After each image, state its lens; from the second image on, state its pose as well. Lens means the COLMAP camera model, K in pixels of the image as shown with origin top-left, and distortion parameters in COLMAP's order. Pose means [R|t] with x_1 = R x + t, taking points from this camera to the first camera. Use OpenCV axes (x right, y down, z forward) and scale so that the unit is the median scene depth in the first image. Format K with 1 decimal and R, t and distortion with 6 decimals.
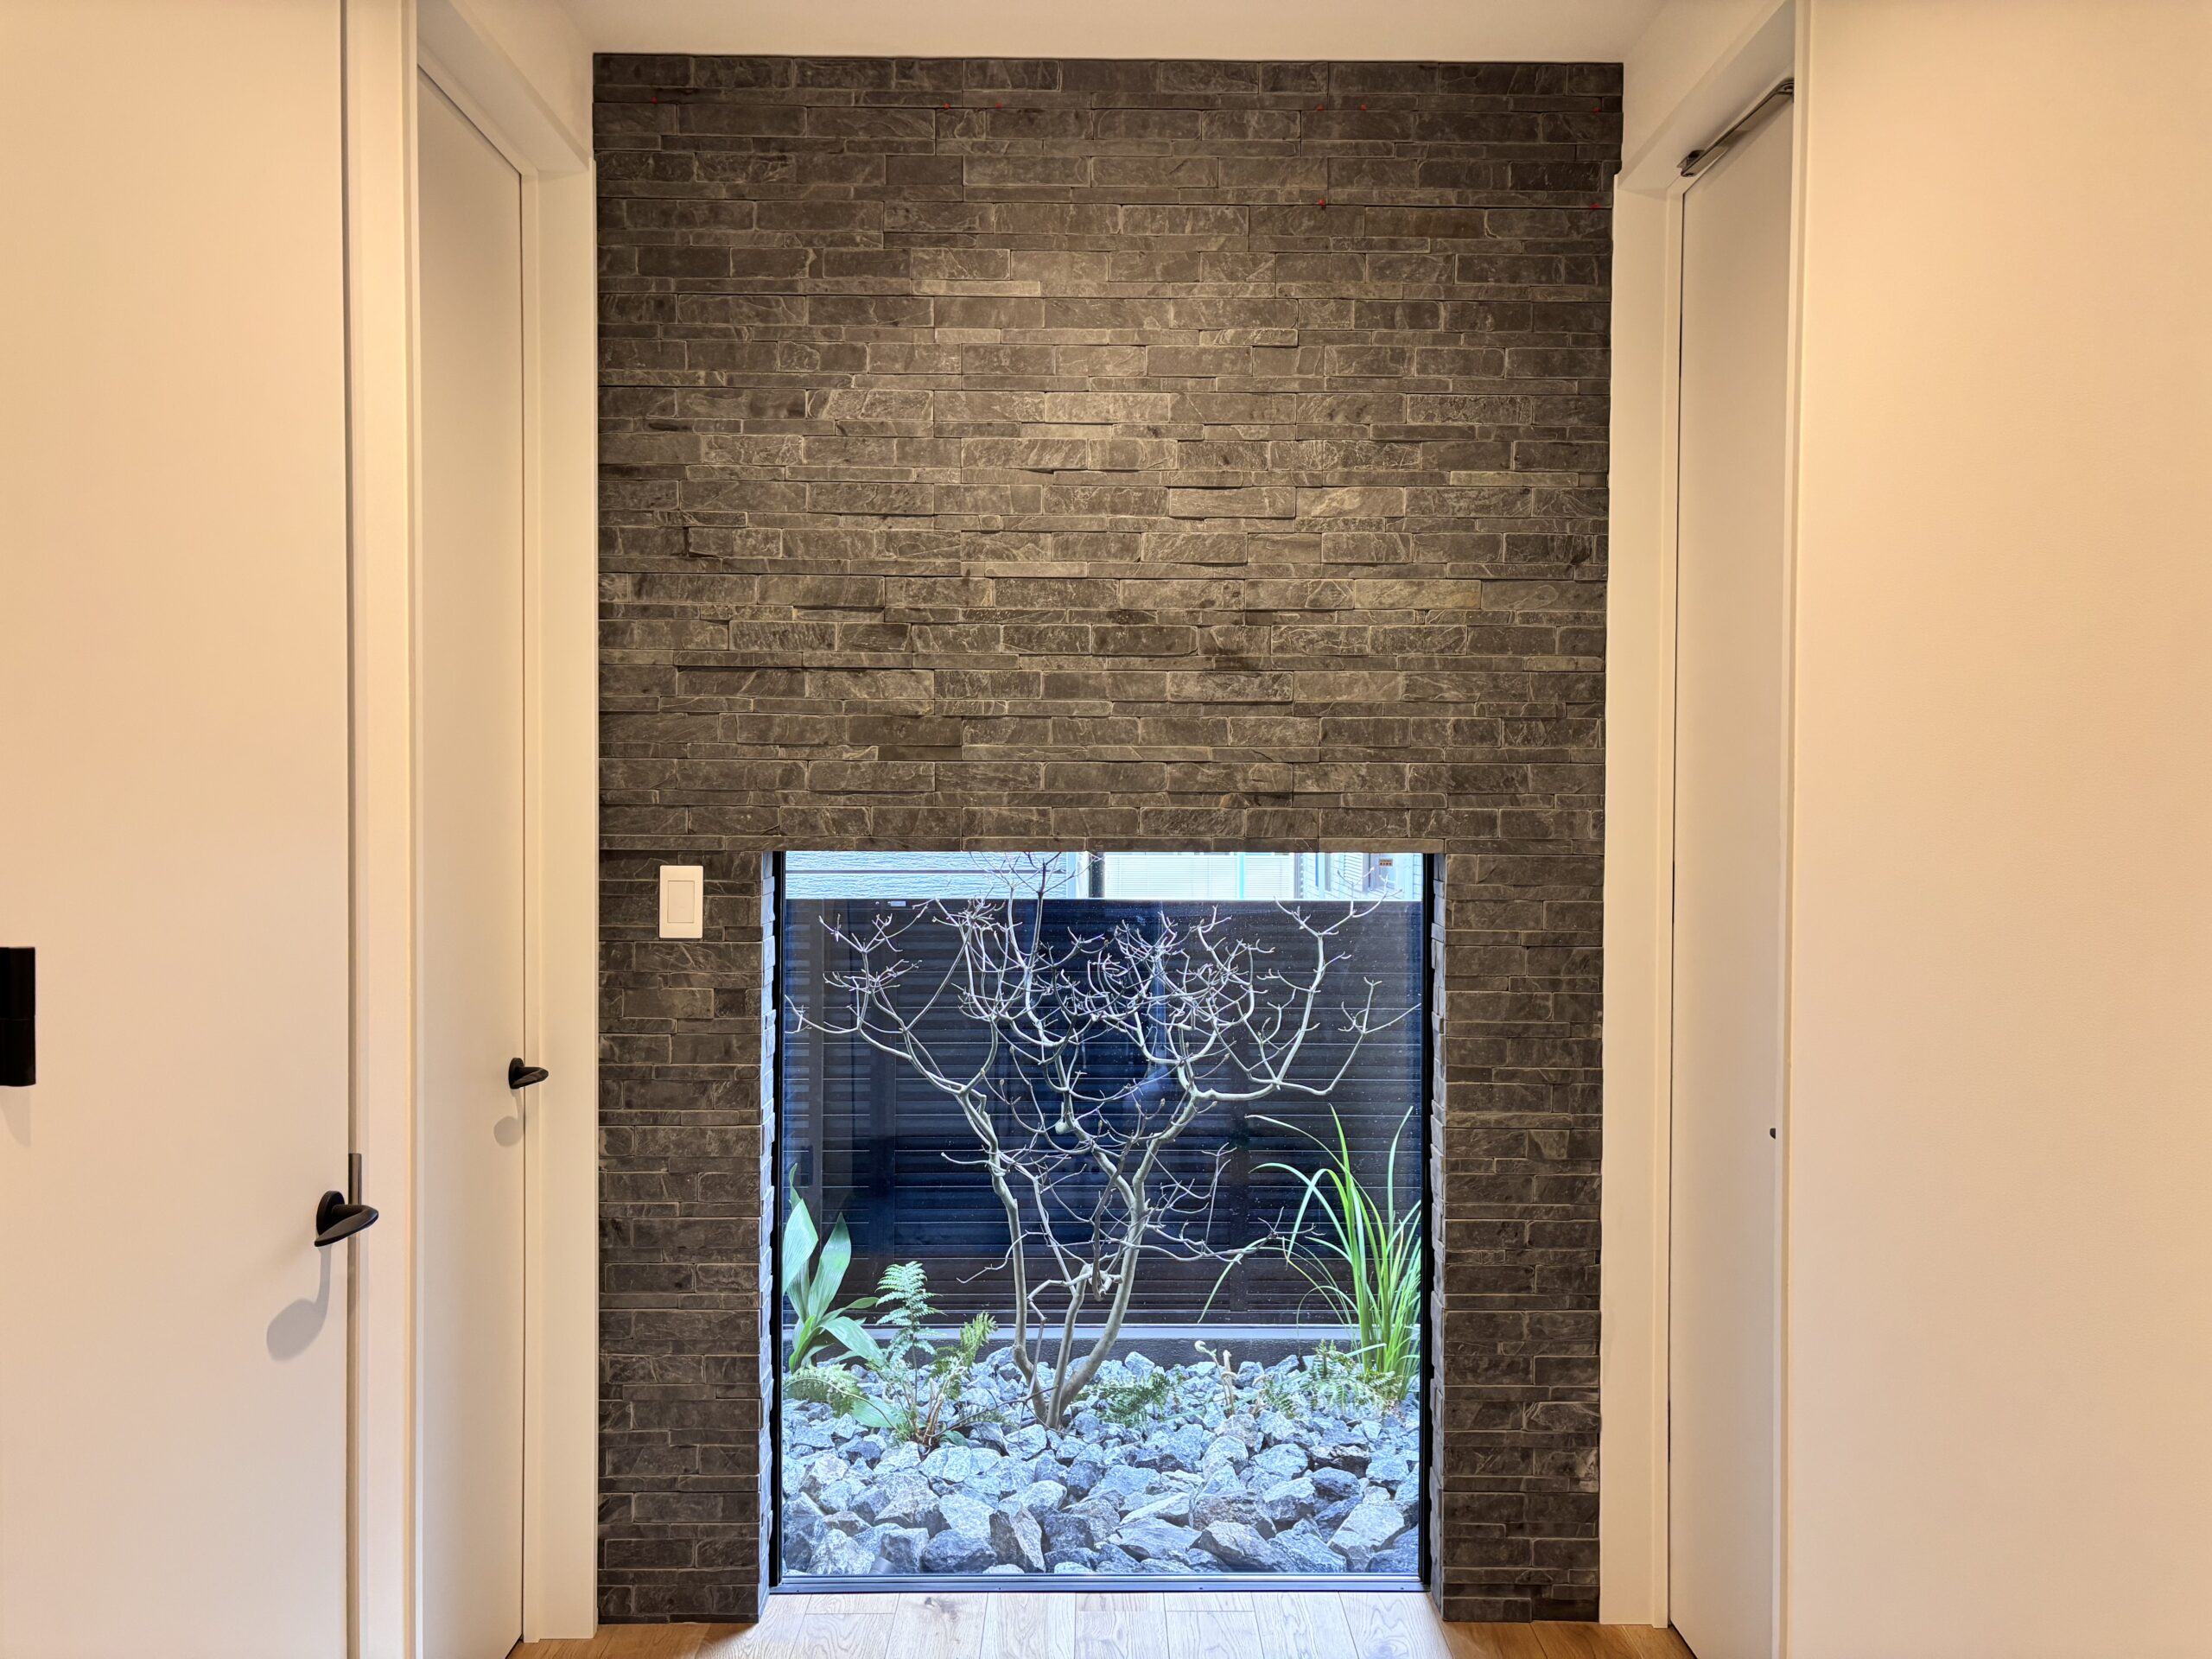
lens RADIAL K [[1737.6, 0, 1106.0], [0, 1737.6, 829.5], [0, 0, 1]] dist [0.048651, -0.000914]
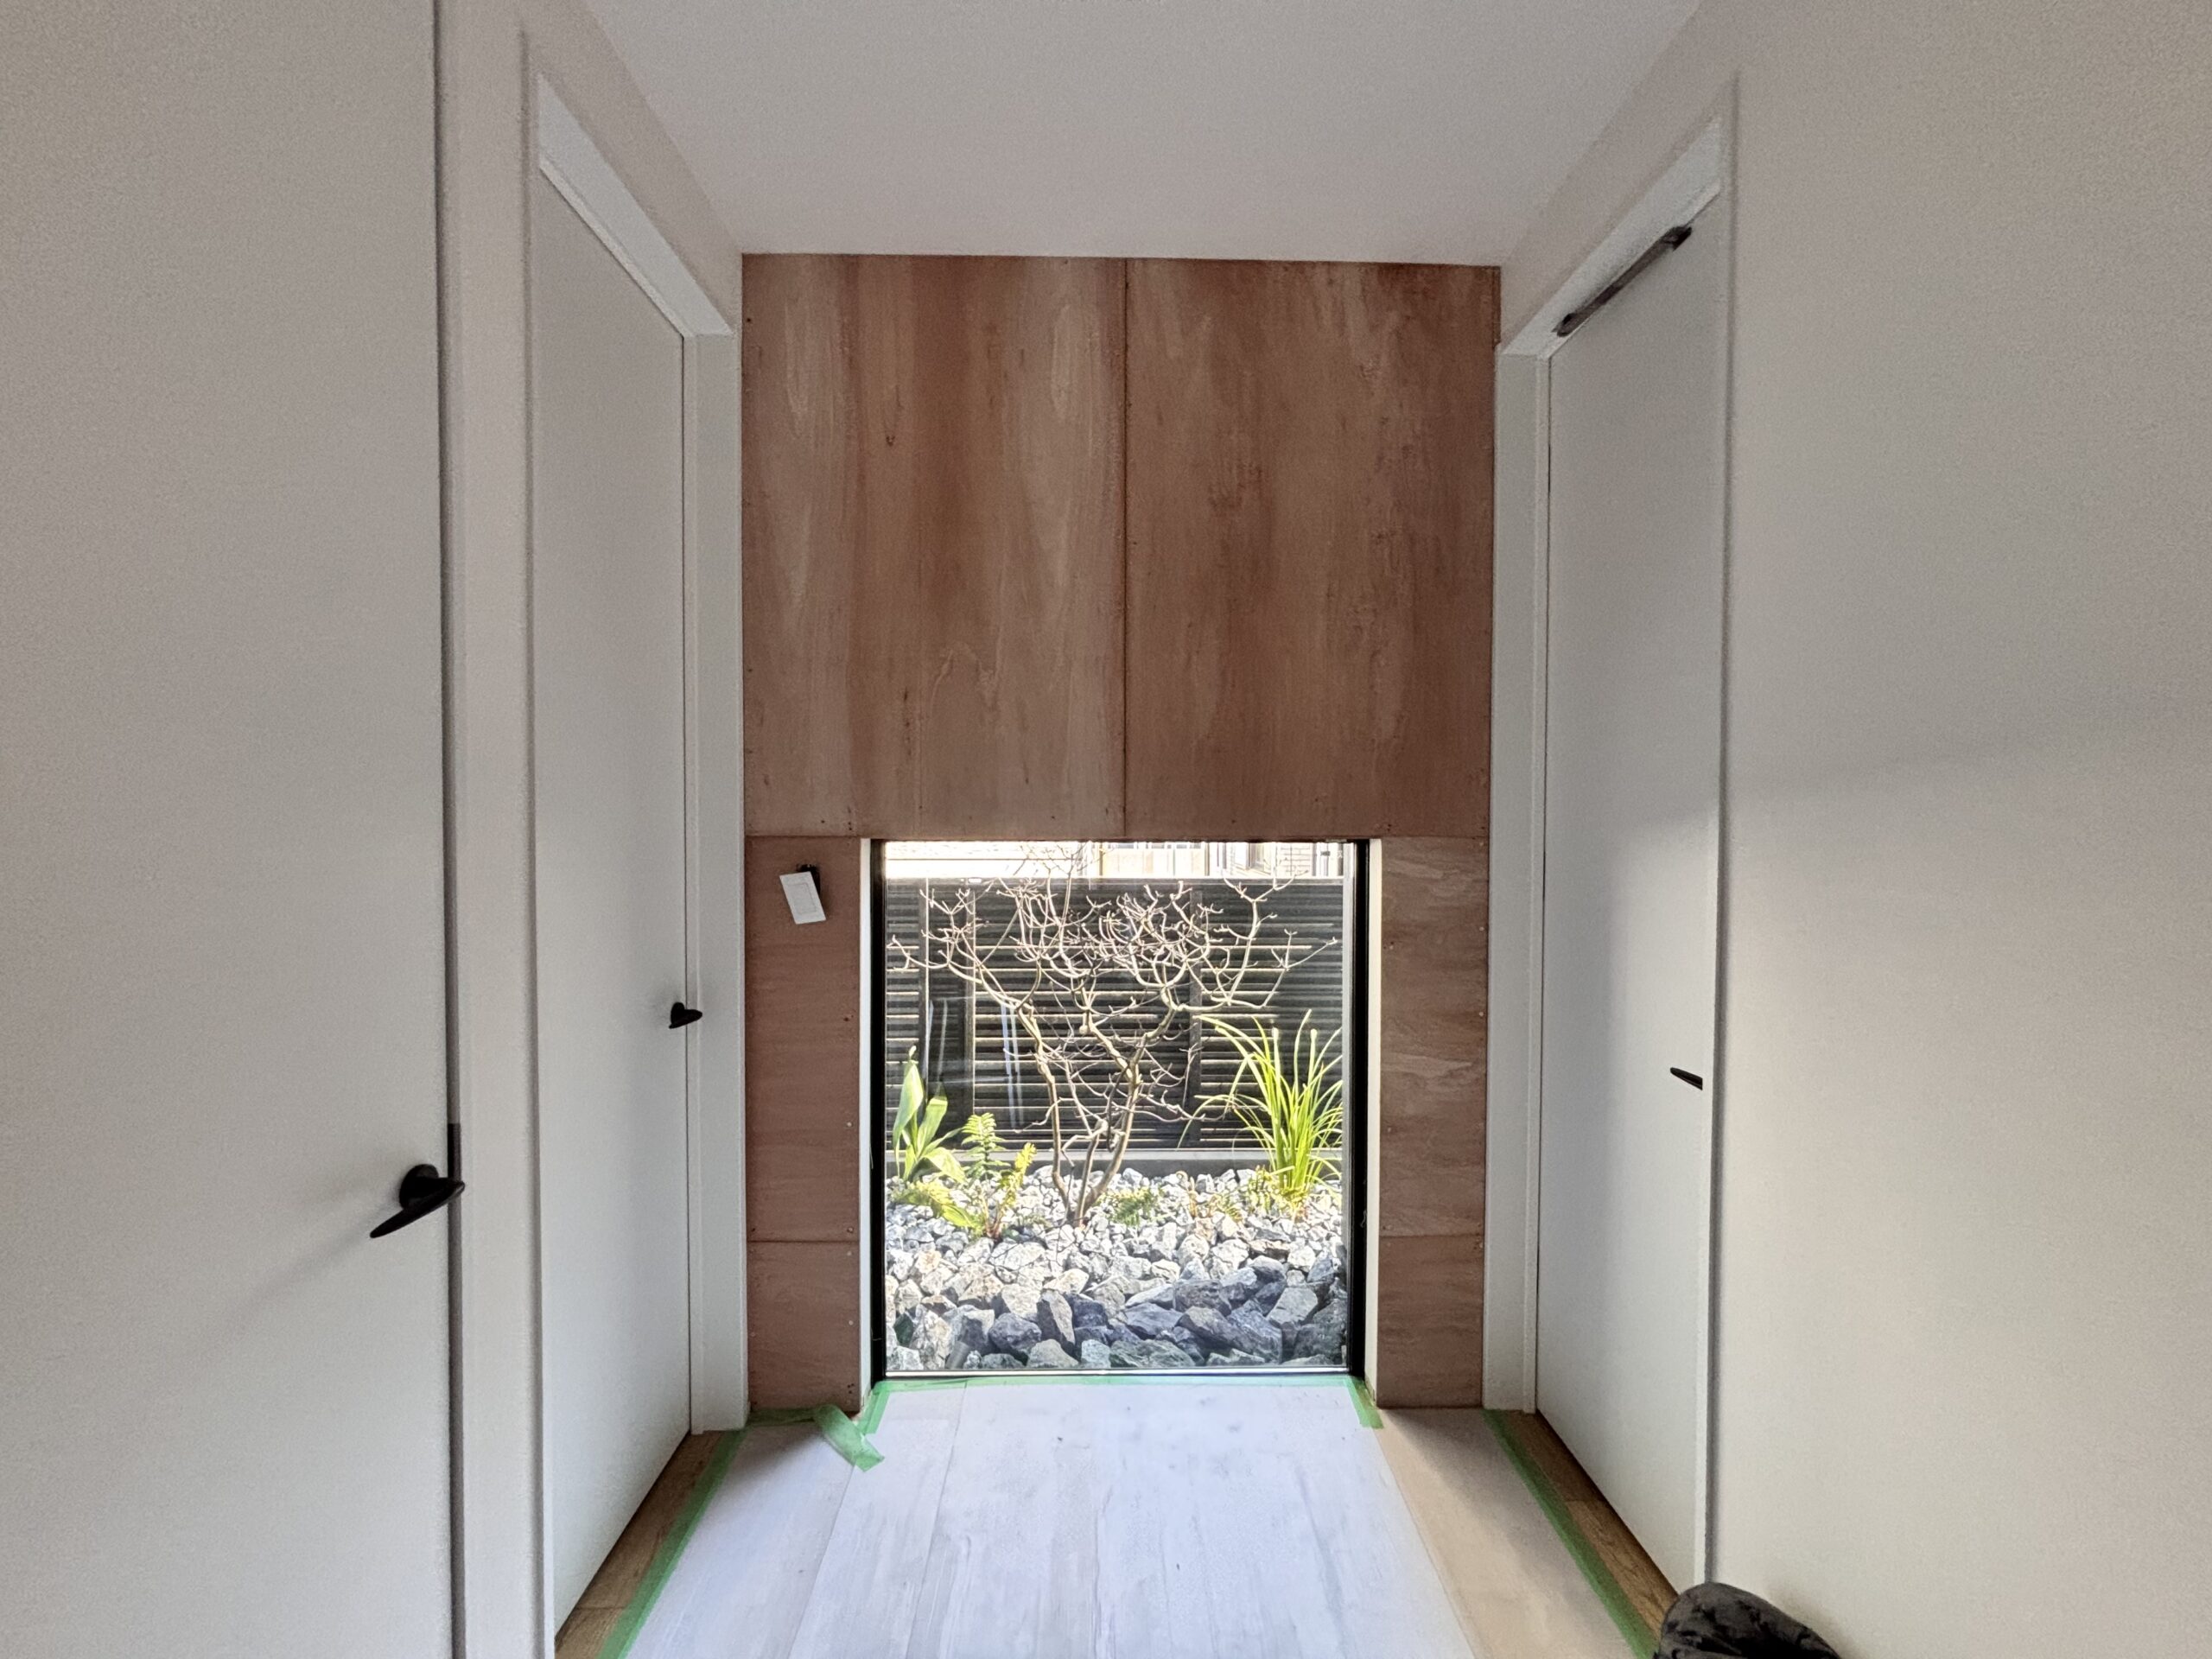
lens RADIAL K [[886.7, 0, 1106.0], [0, 886.7, 829.5], [0, 0, 1]] dist [-0.000230, -0.000010]
pose [[0.999920, -0.001596, 0.012576, -0.016094], [0.001669, 0.999982, -0.005816, 0.002522], [-0.012566, 0.005836, 0.999904, 0.241585]]
